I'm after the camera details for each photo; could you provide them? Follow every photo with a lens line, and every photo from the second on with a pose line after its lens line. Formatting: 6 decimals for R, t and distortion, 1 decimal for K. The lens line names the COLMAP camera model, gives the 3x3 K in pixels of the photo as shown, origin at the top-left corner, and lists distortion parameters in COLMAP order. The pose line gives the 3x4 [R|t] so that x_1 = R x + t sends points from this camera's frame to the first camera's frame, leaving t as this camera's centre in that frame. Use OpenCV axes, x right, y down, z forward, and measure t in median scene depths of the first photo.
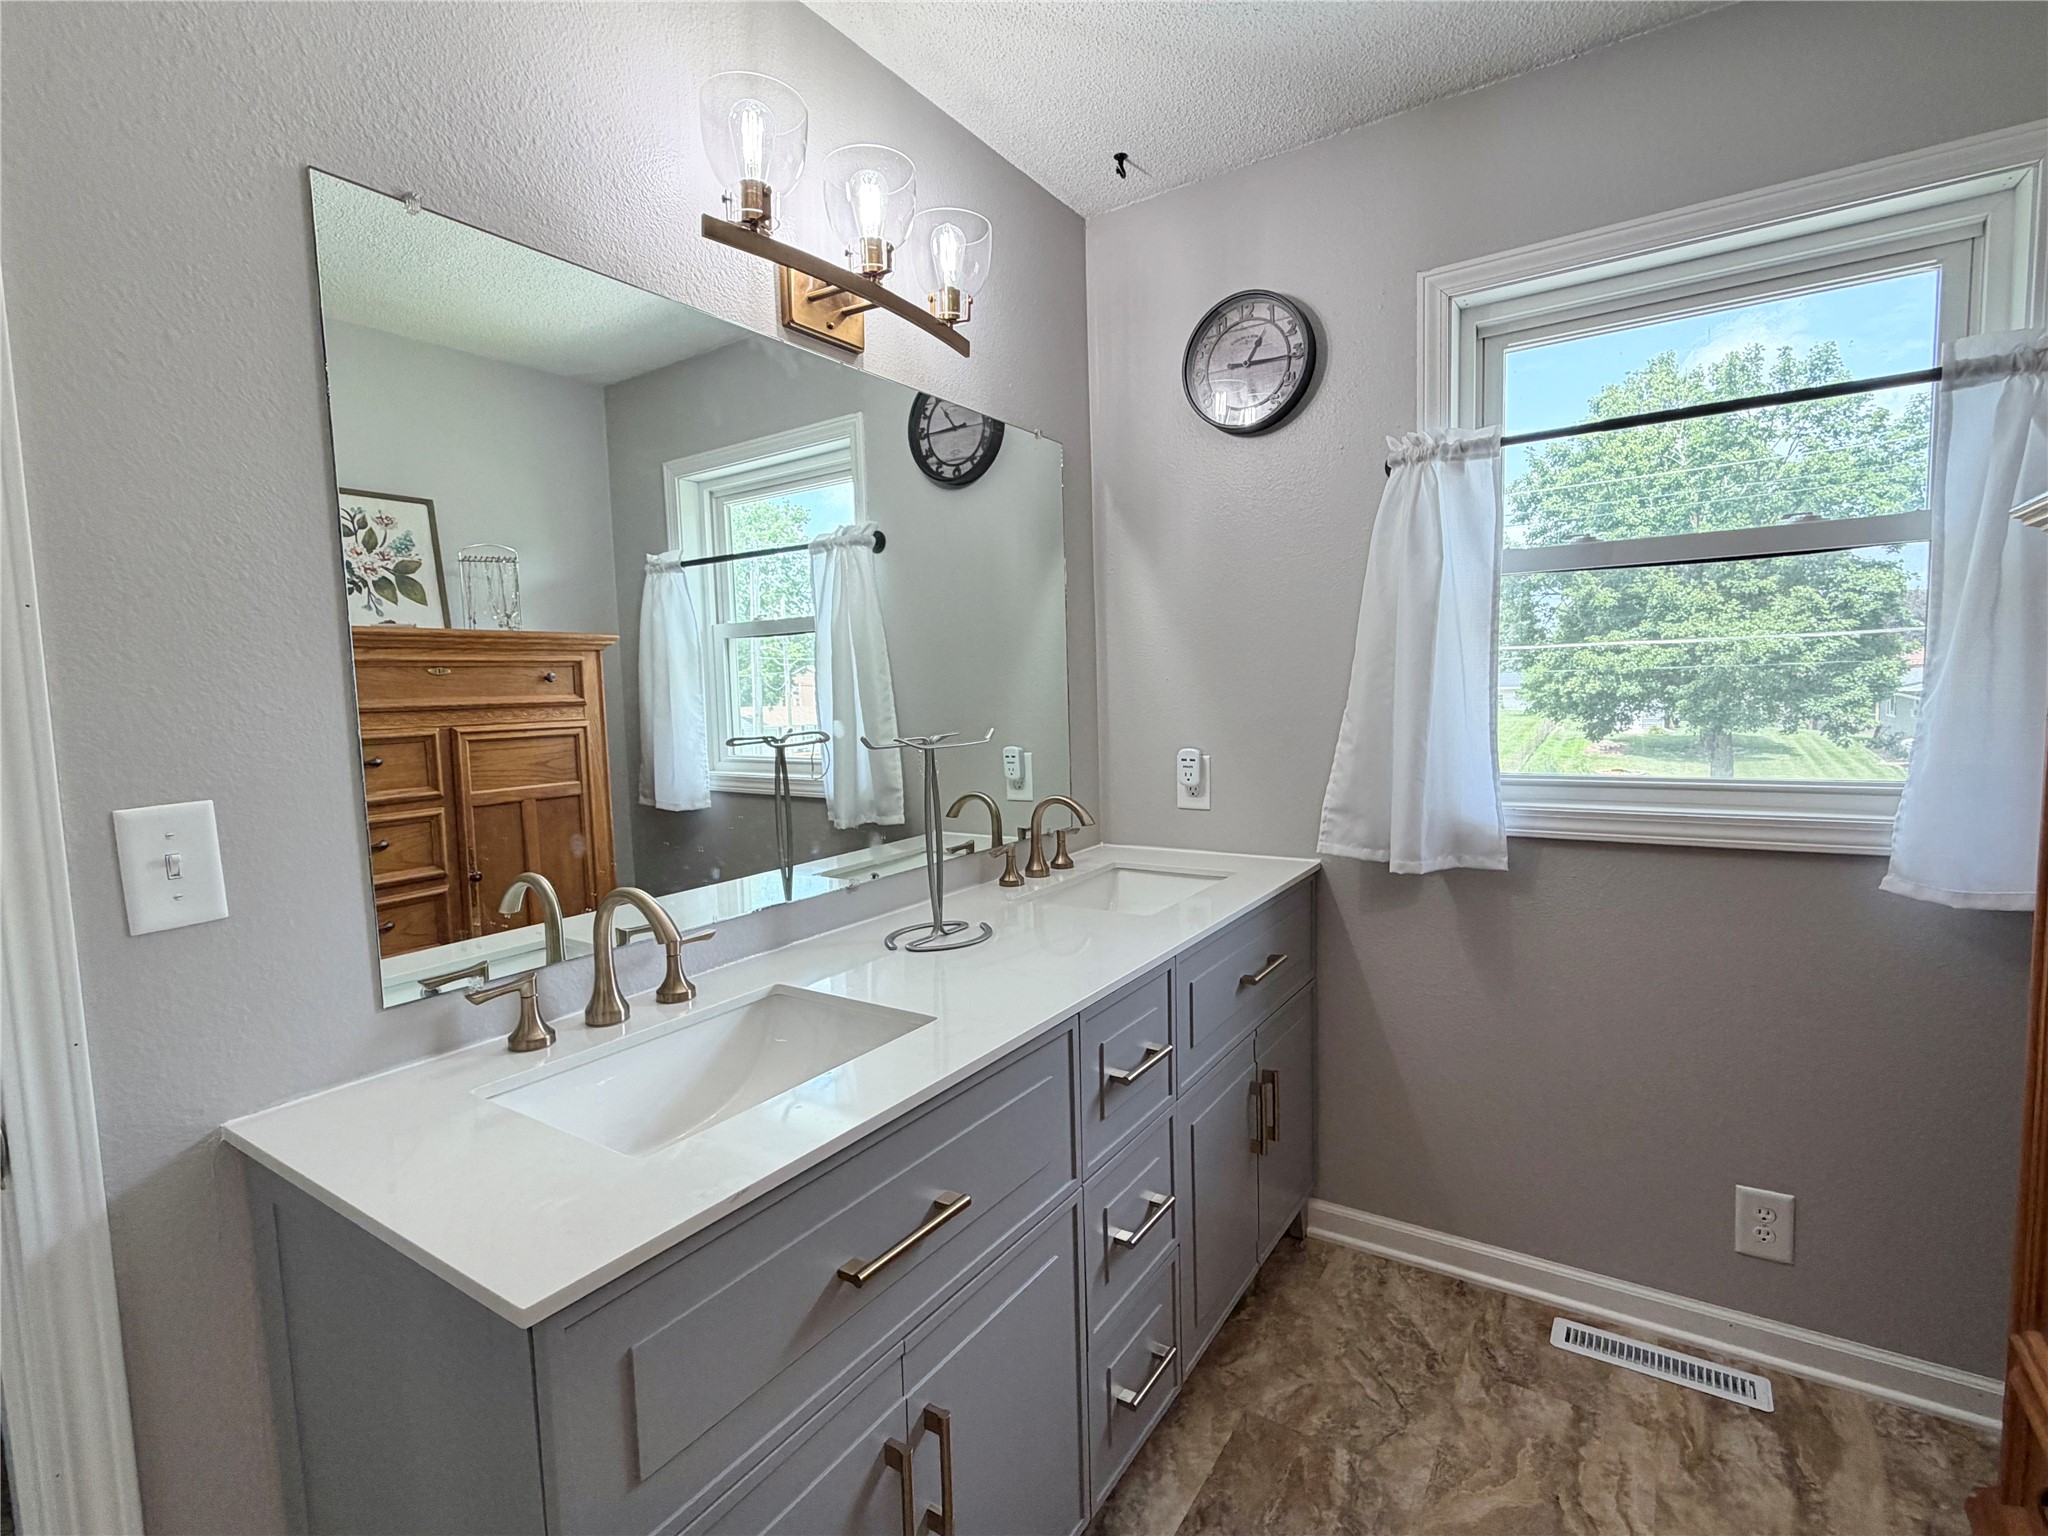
lens RADIAL K [[971.1, 0, 1023.1], [0, 971.1, 769.7], [0, 0, 1]] dist [-0.000549, -0.000135]
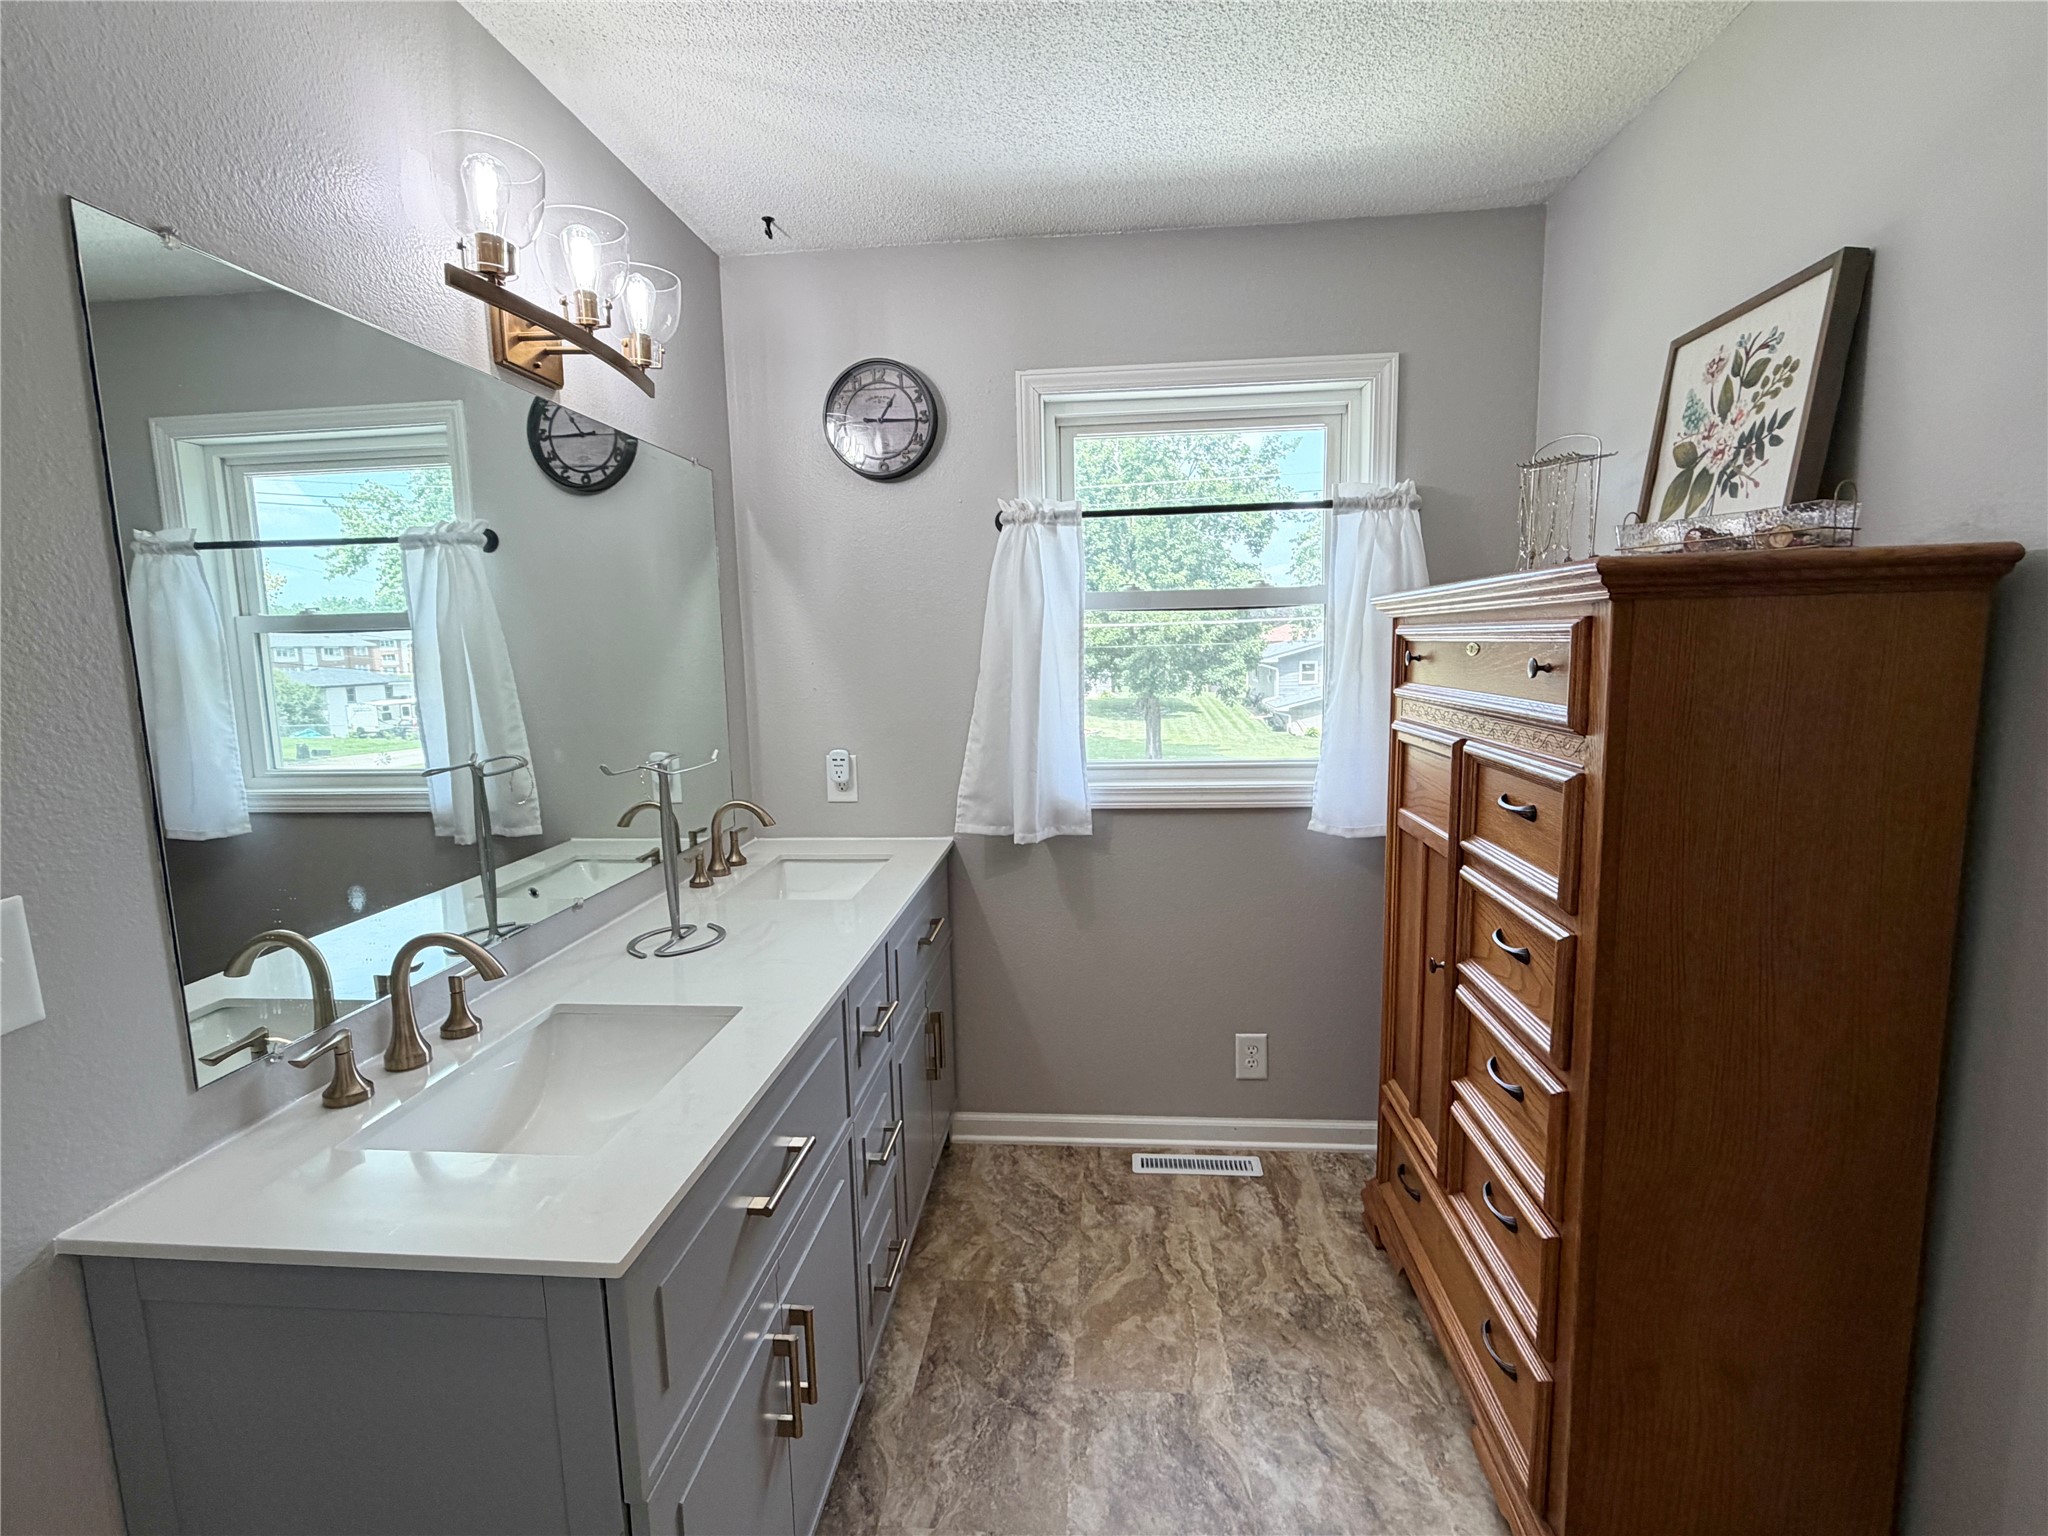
lens RADIAL K [[971.1, 0, 1023.0], [0, 971.1, 770.5], [0, 0, 1]] dist [-0.000549, -0.000135]
pose [[0.879021, -0.052410, 0.473894, -0.221074], [0.036492, 0.998420, 0.042730, -0.046899], [-0.475385, -0.020267, 0.879544, -0.133814]]
